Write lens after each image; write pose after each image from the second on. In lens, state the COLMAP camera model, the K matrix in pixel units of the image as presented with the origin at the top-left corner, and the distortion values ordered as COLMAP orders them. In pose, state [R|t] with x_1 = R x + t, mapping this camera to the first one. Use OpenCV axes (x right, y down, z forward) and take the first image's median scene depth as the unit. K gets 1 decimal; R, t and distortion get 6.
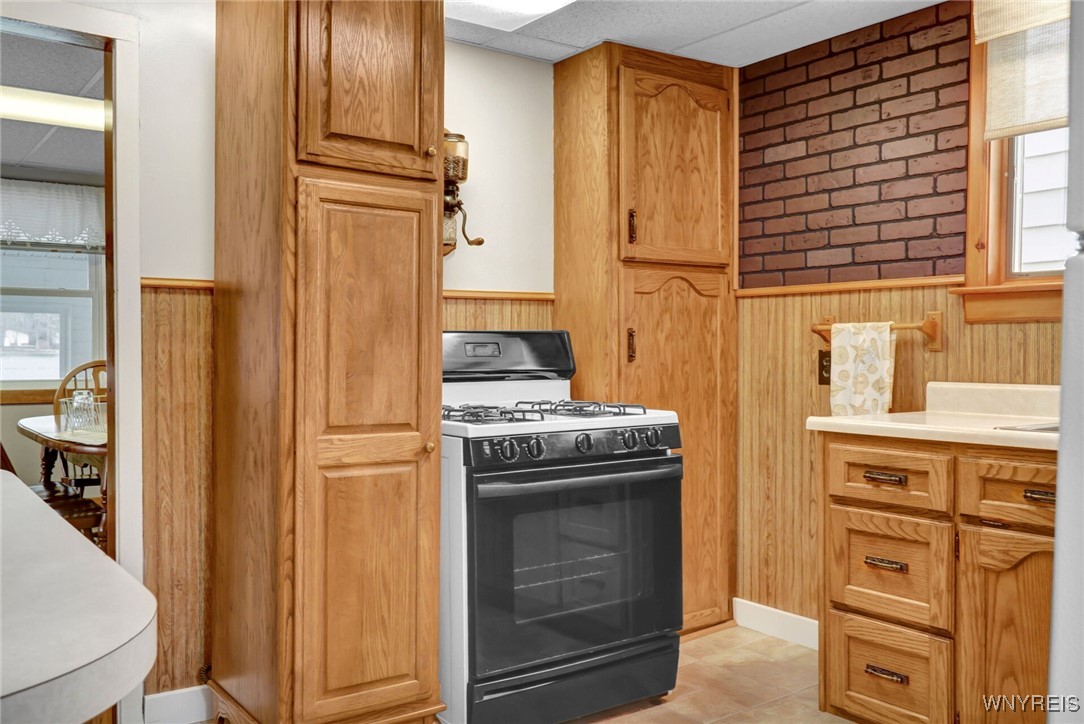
lens RADIAL K [[886.9, 0, 541.4], [0, 886.9, 360.4], [0, 0, 1]] dist [0.006733, -0.012182]
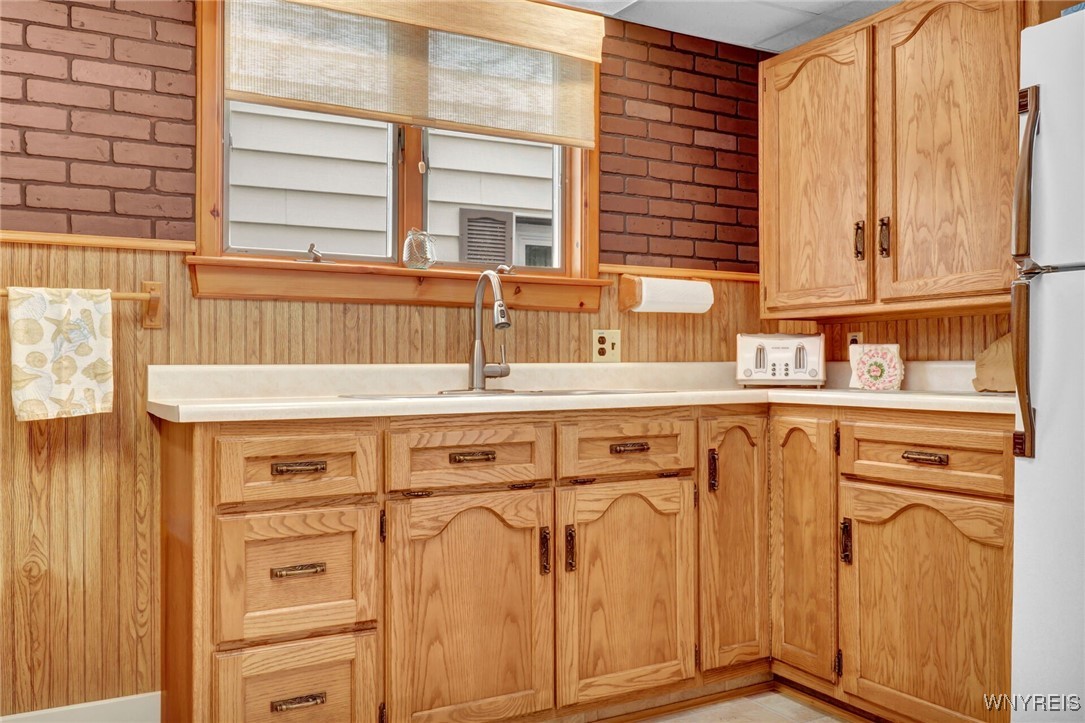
lens RADIAL K [[887.7, 0, 533.3], [0, 887.7, 361.9], [0, 0, 1]] dist [0.006733, -0.012182]
pose [[0.168497, 0.004624, 0.985691, -0.342463], [0.014714, 0.999866, -0.007206, 0.034316], [-0.985592, 0.015717, 0.168406, 0.535844]]
